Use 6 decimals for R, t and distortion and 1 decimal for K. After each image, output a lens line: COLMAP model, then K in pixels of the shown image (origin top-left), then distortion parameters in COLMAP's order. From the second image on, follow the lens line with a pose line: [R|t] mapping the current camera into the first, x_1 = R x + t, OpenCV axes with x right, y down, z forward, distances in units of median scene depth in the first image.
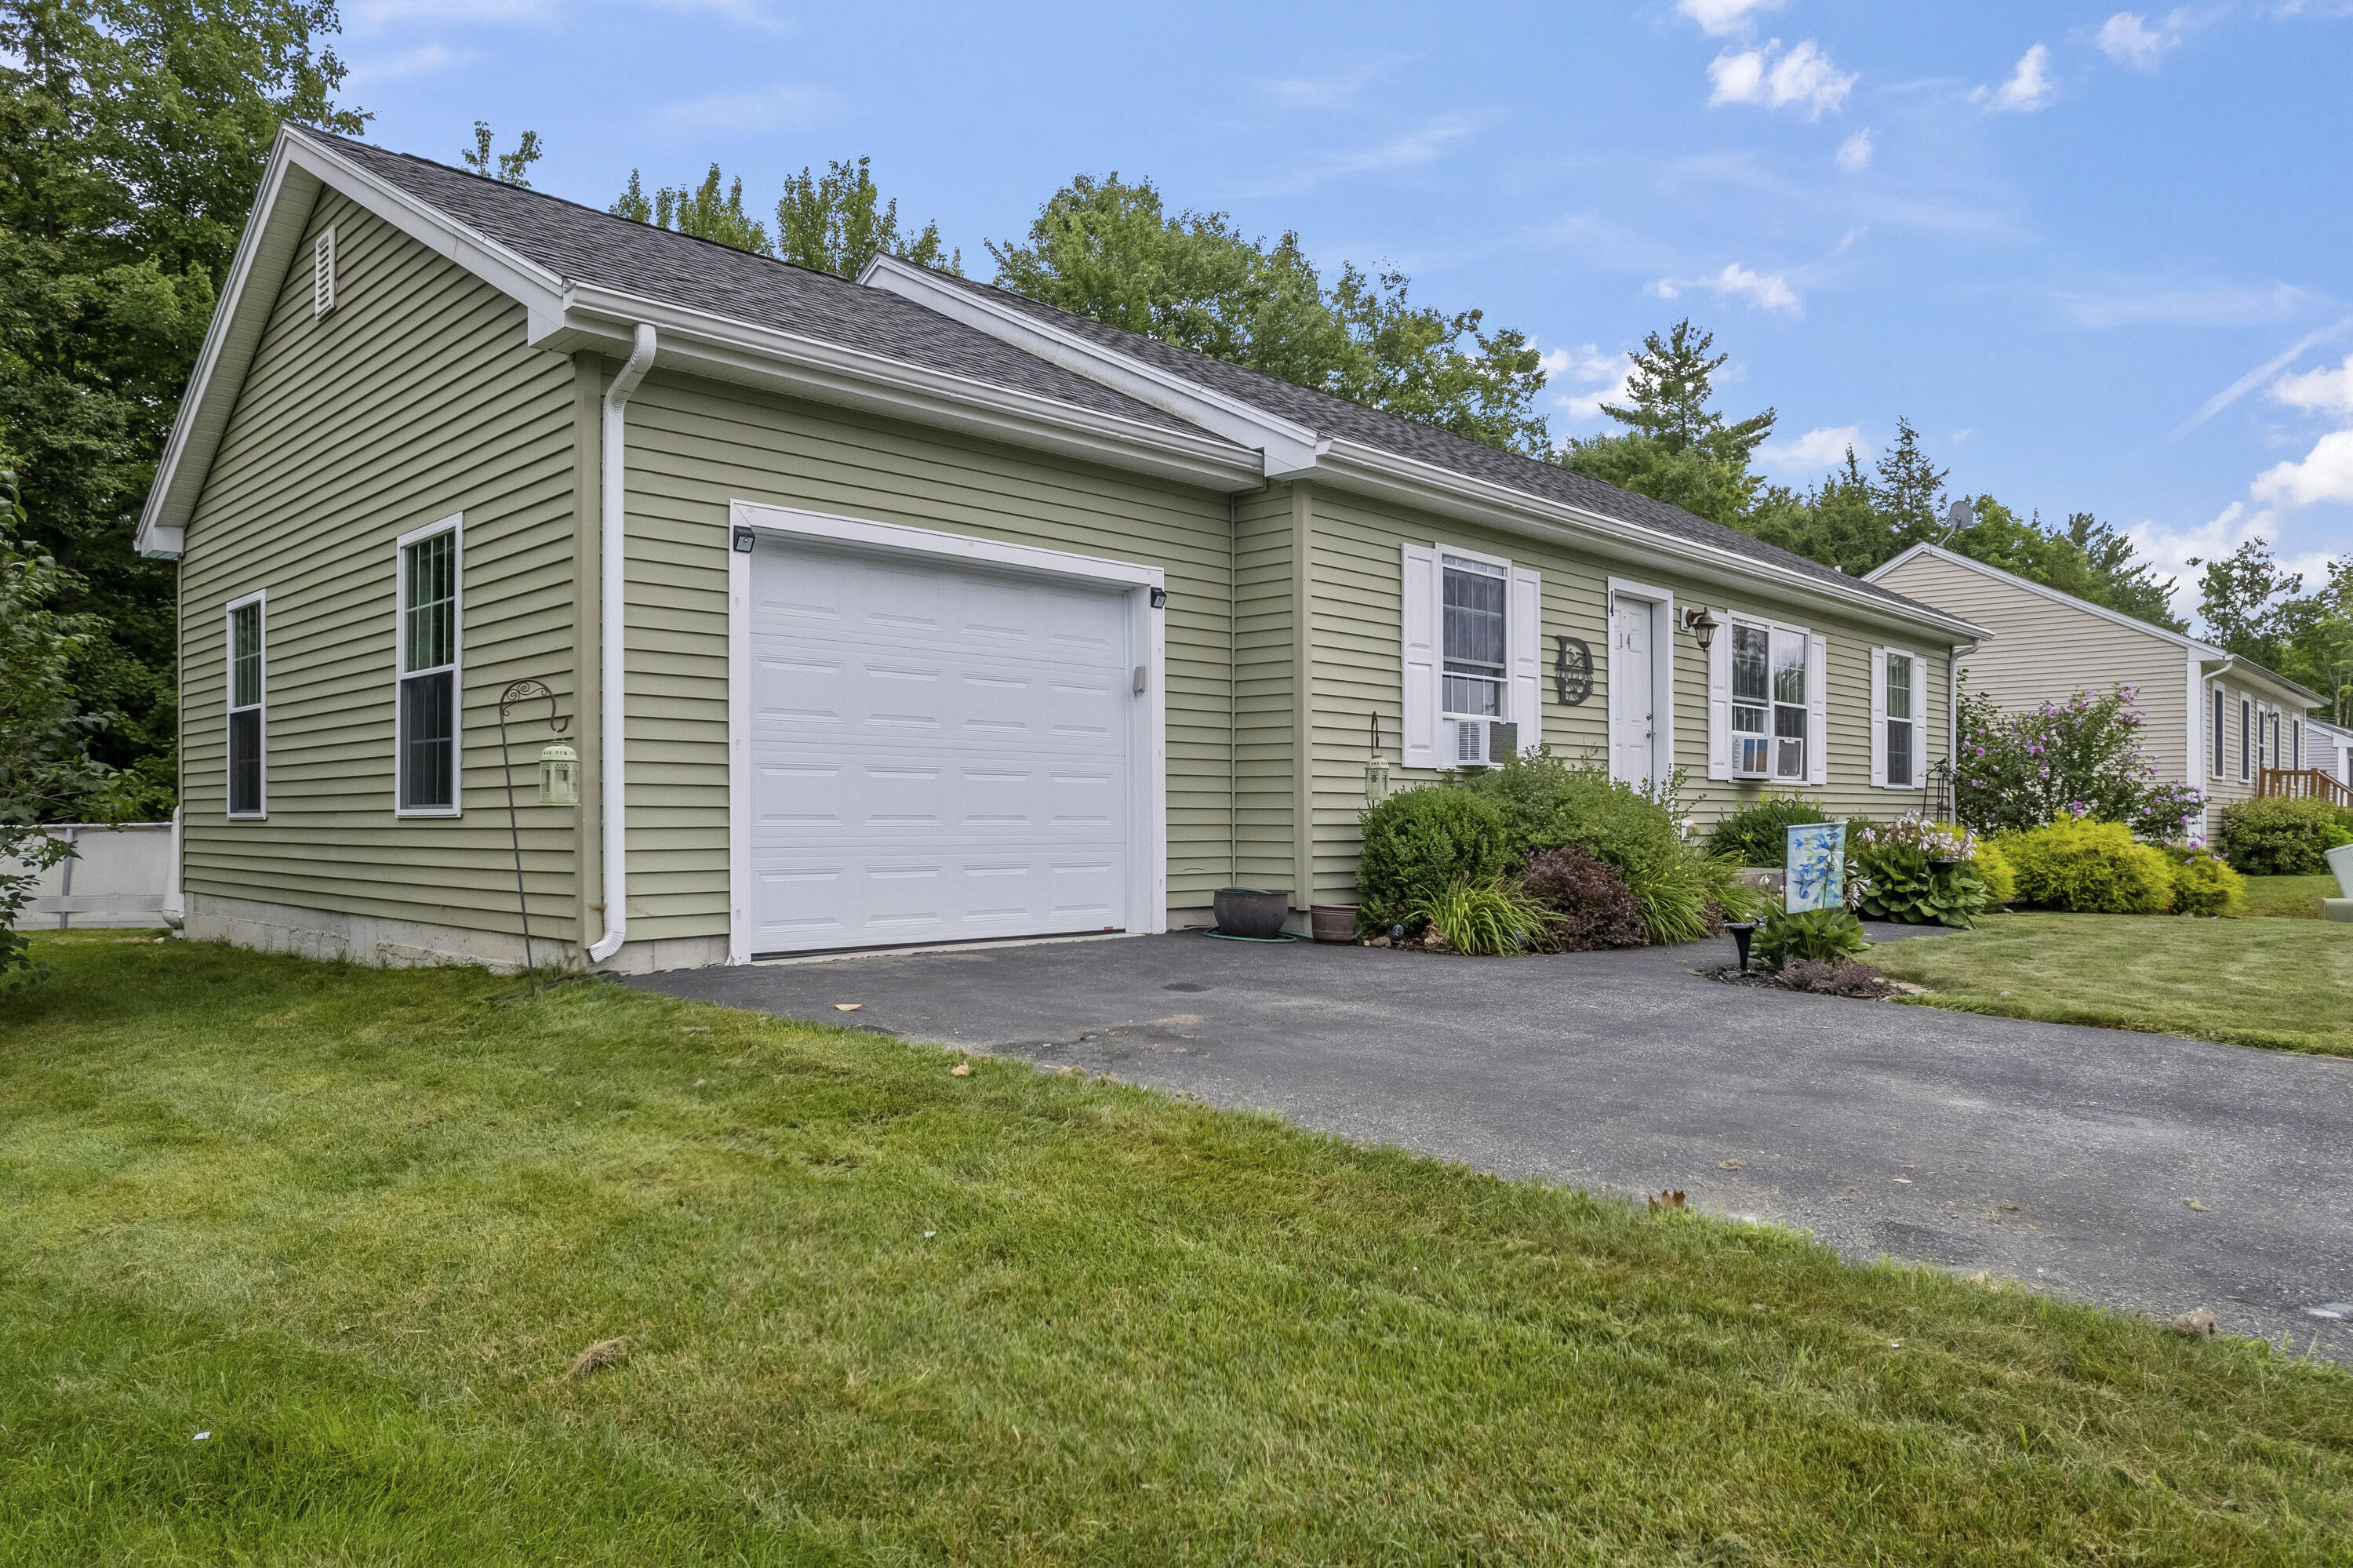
lens RADIAL K [[1534.7, 0, 1186.2], [0, 1534.7, 821.3], [0, 0, 1]] dist [-0.043389, 0.002413]
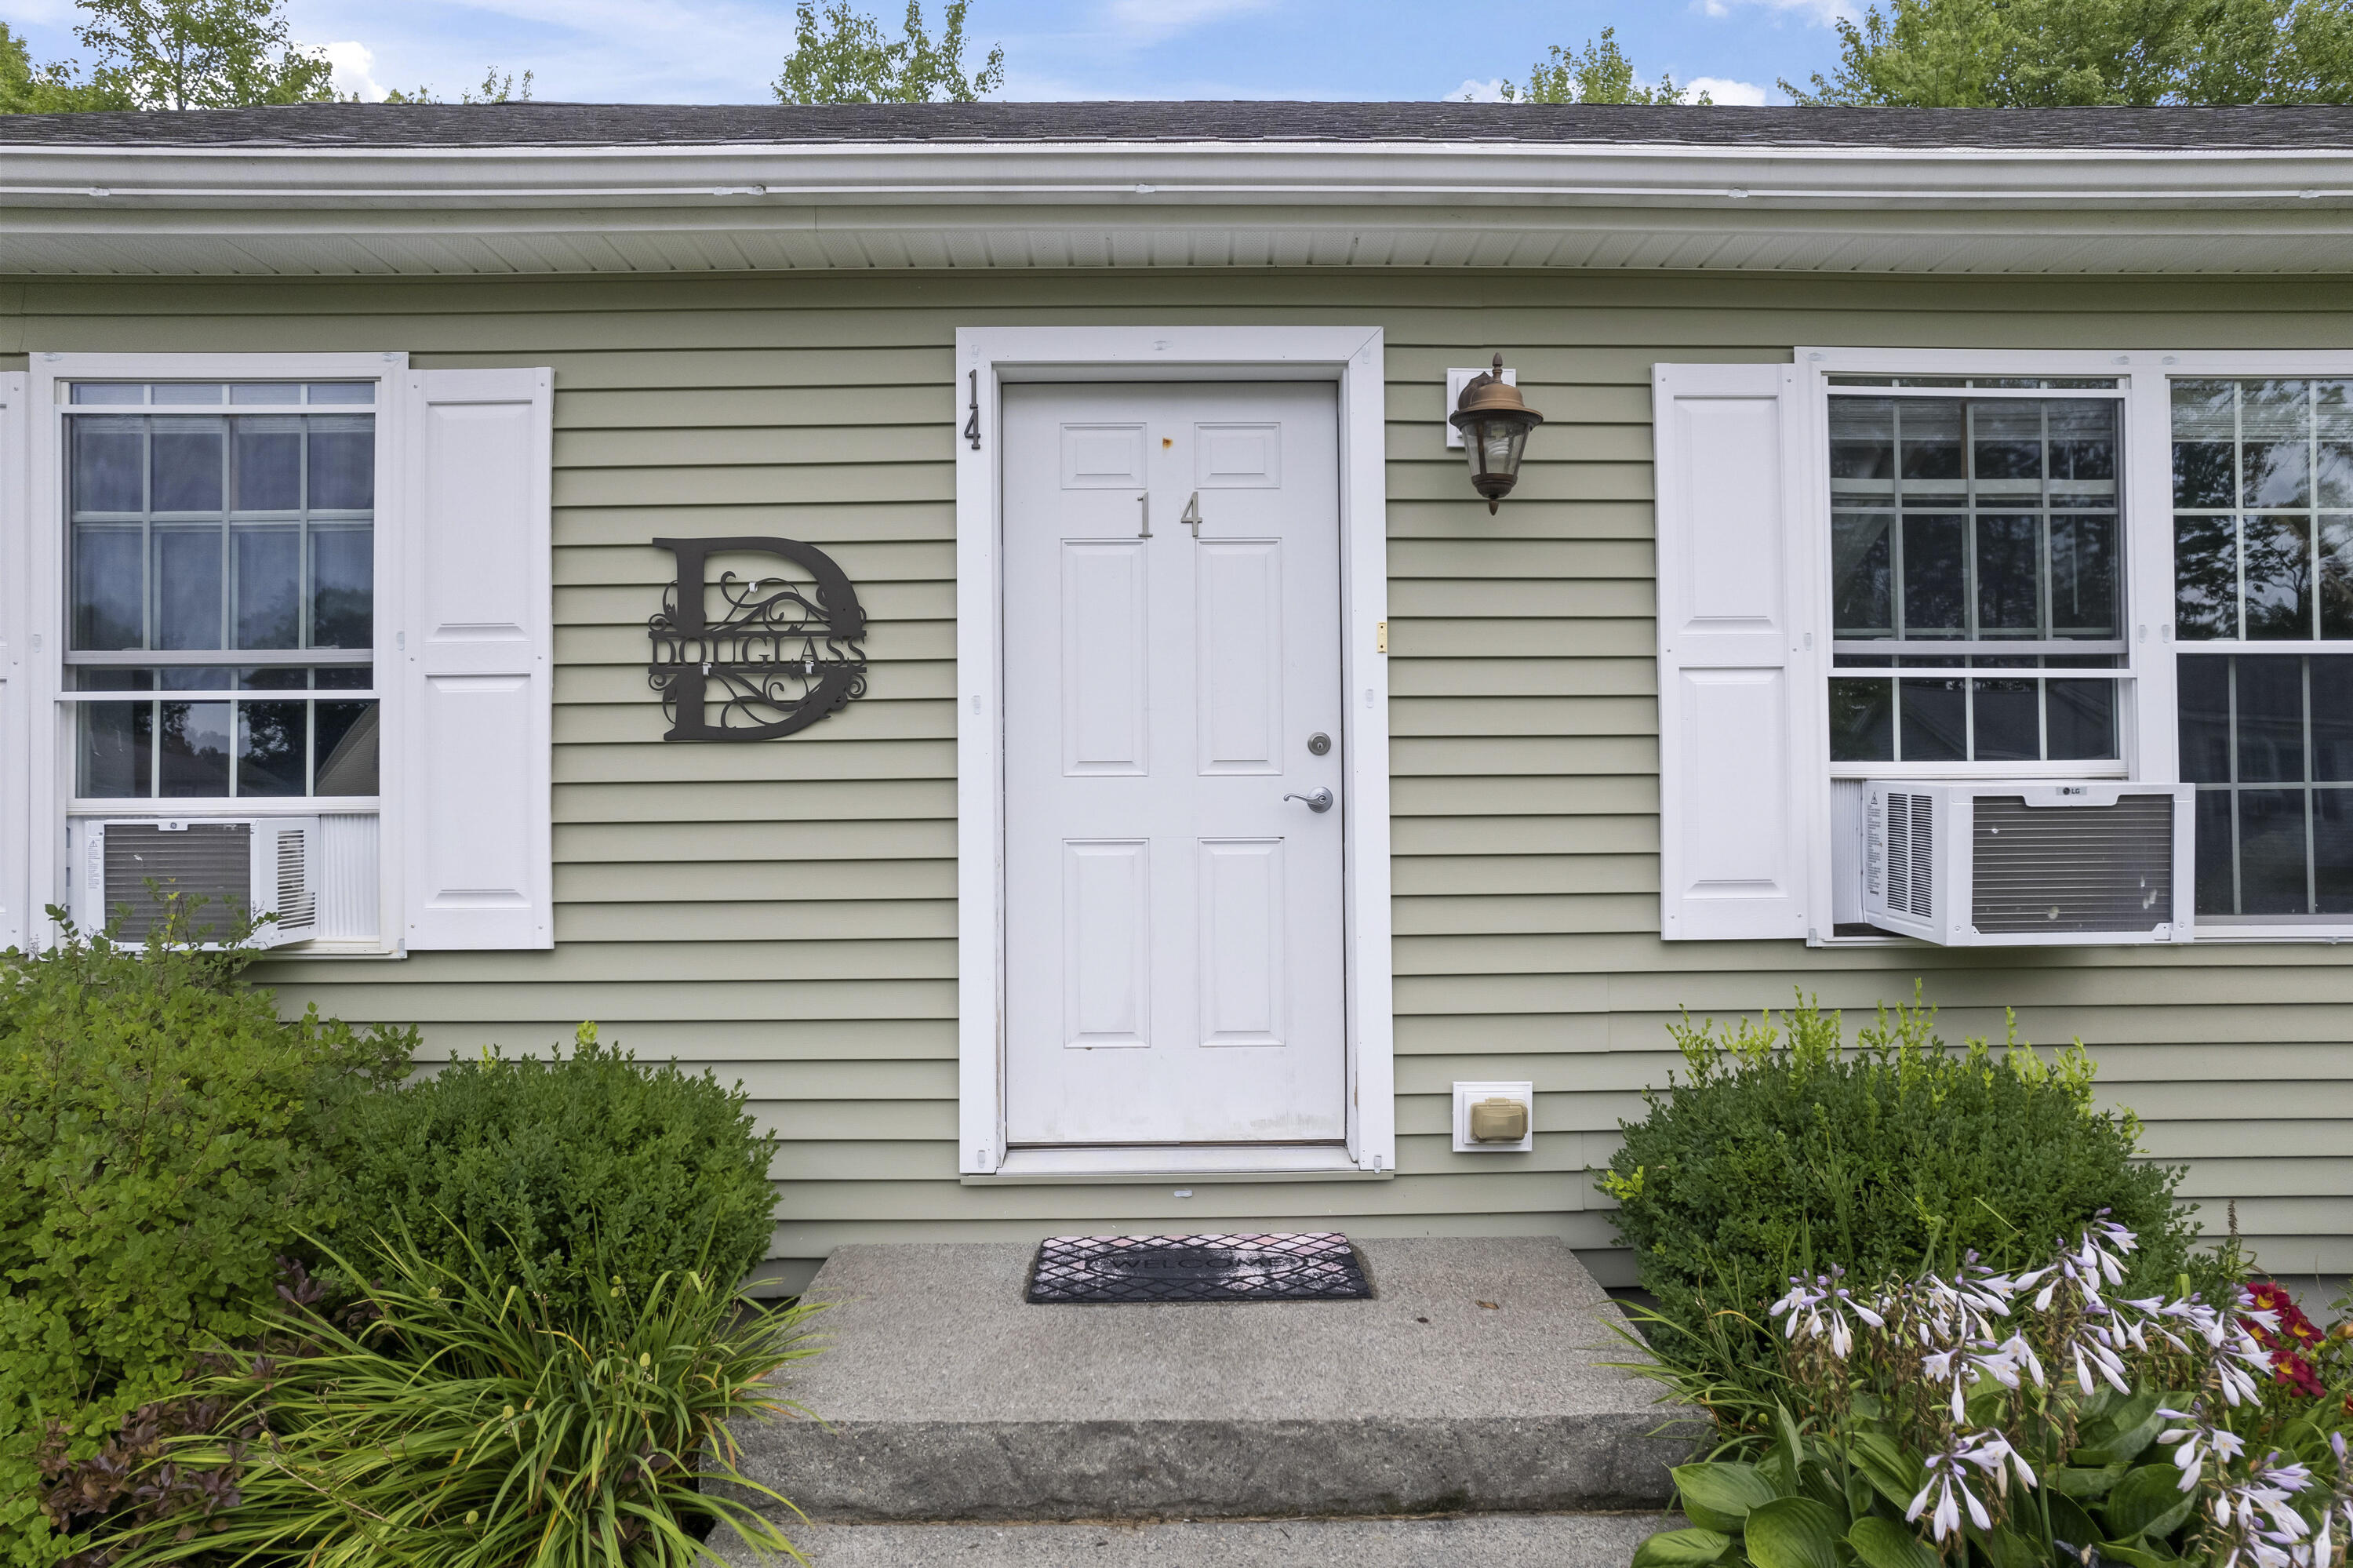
lens RADIAL K [[1513.2, 0, 1176.5], [0, 1513.2, 784.0], [0, 0, 1]] dist [-0.070288, 0.054220]
pose [[0.706550, -0.015583, -0.707492, 0.448699], [0.005095, 0.999844, -0.016935, -0.049526], [0.707645, 0.008361, 0.706519, 0.683641]]
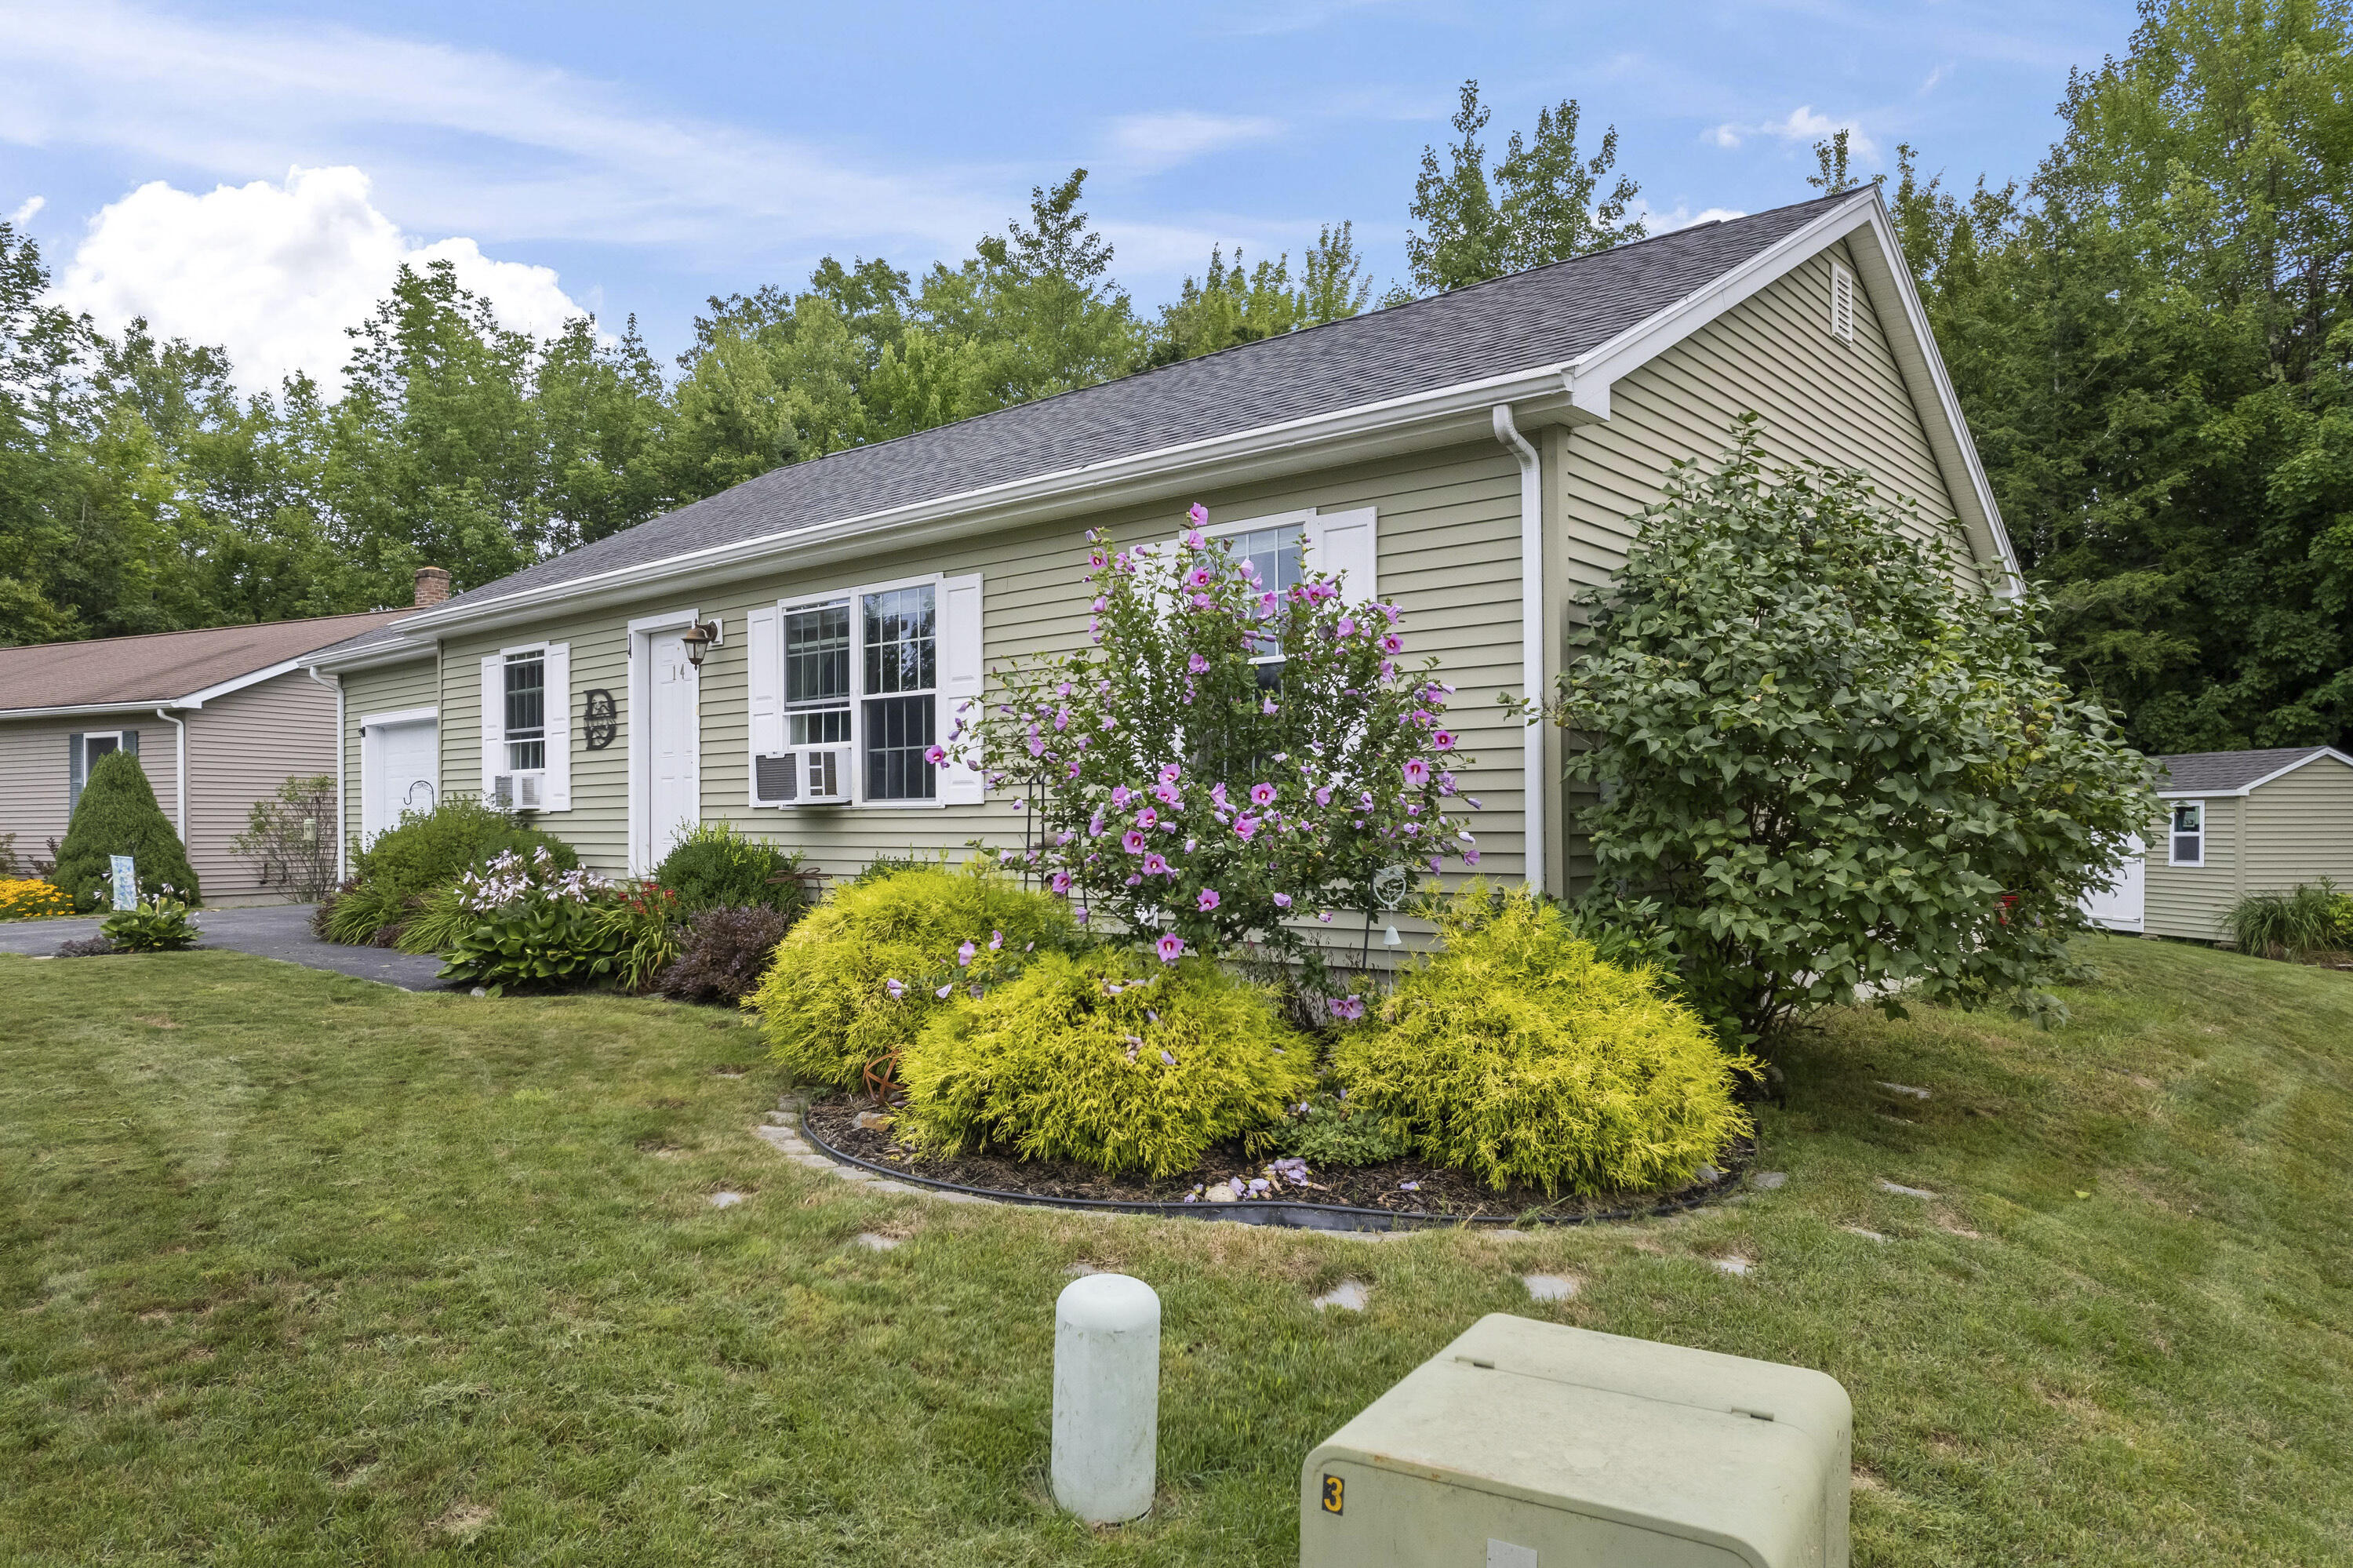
lens RADIAL K [[1534.7, 0, 1186.2], [0, 1534.7, 821.3], [0, 0, 1]] dist [-0.043389, 0.002413]
pose [[0.045358, 0.001164, -0.998970, 1.139325], [0.002985, 0.999995, 0.001301, -0.018801], [0.998966, -0.003041, 0.045354, 1.129596]]
